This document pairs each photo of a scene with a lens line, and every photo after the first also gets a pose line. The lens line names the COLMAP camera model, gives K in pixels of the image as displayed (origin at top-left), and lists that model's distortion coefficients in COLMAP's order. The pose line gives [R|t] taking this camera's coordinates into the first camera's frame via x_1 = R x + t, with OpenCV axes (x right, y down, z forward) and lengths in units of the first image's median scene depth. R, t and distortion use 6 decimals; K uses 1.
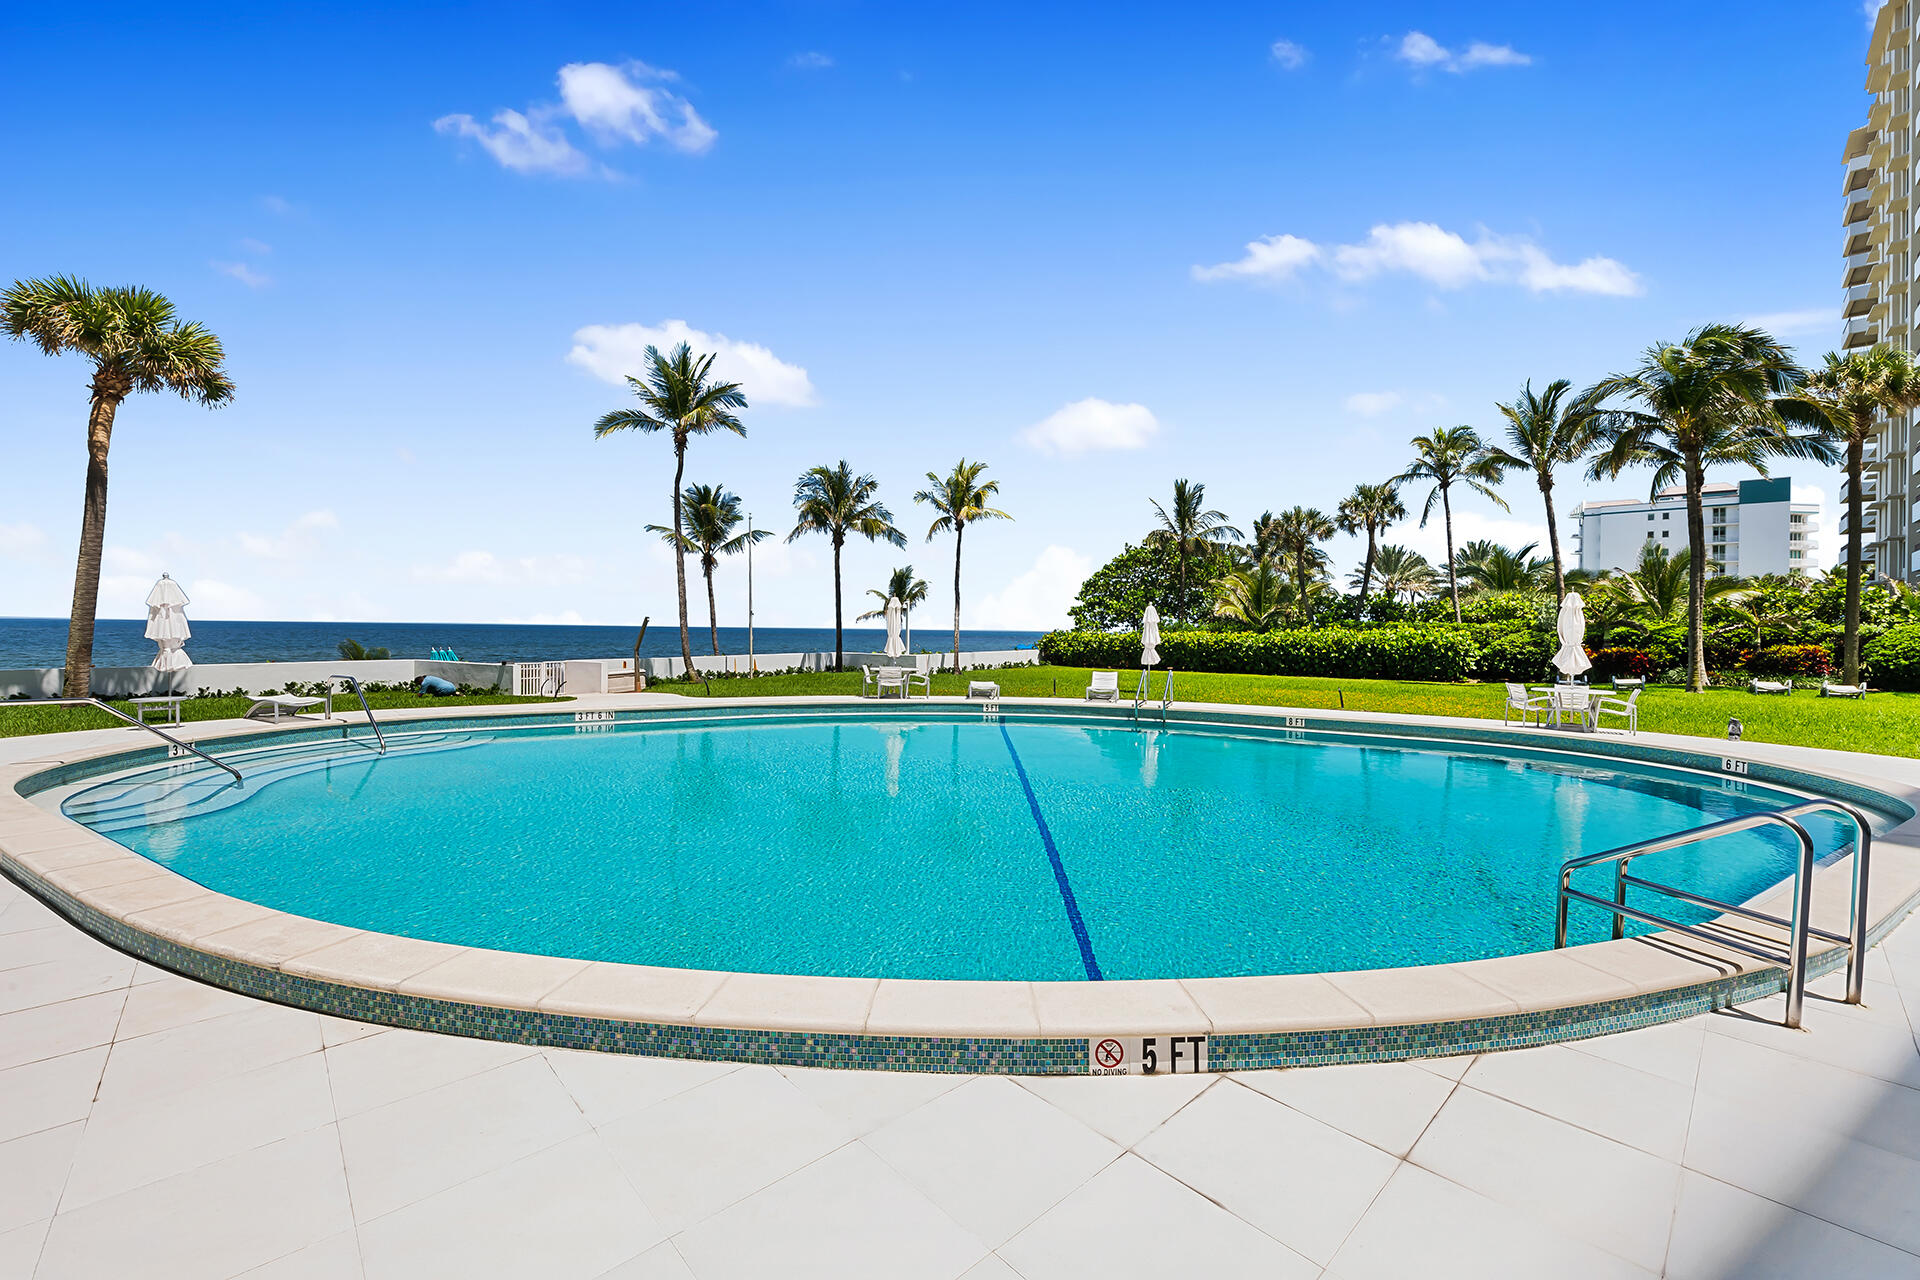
lens RADIAL K [[747.9, 0, 963.8], [0, 747.9, 640.3], [0, 0, 1]] dist [-0.001910, -0.000221]
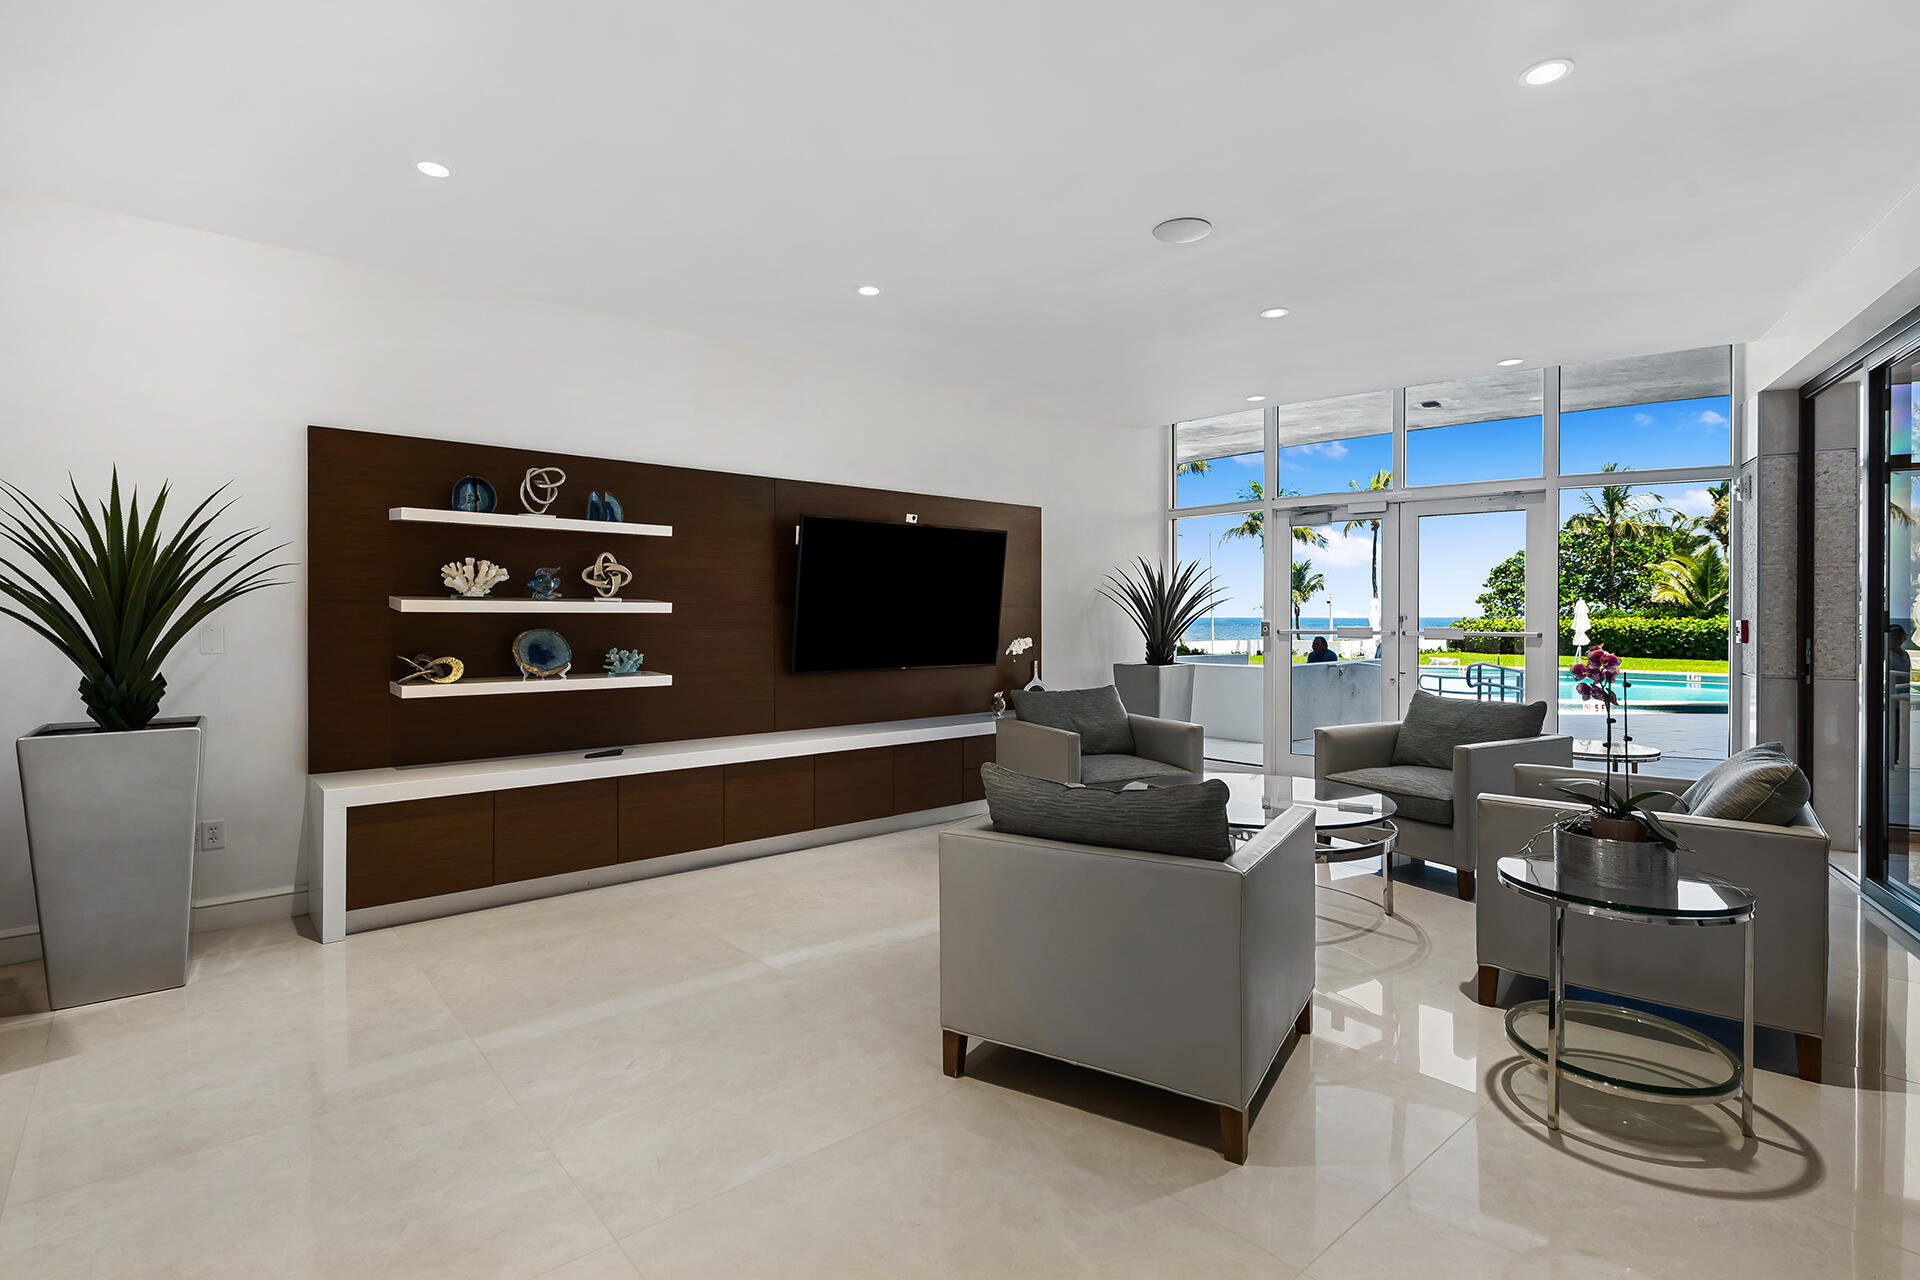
lens RADIAL K [[908.2, 0, 967.5], [0, 908.2, 624.6], [0, 0, 1]] dist [0.008677, -0.004789]
pose [[0.944588, -0.009982, -0.328108, -0.118322], [0.007468, 0.999932, -0.008923, 0.001474], [0.328174, 0.005978, 0.944598, -0.420697]]
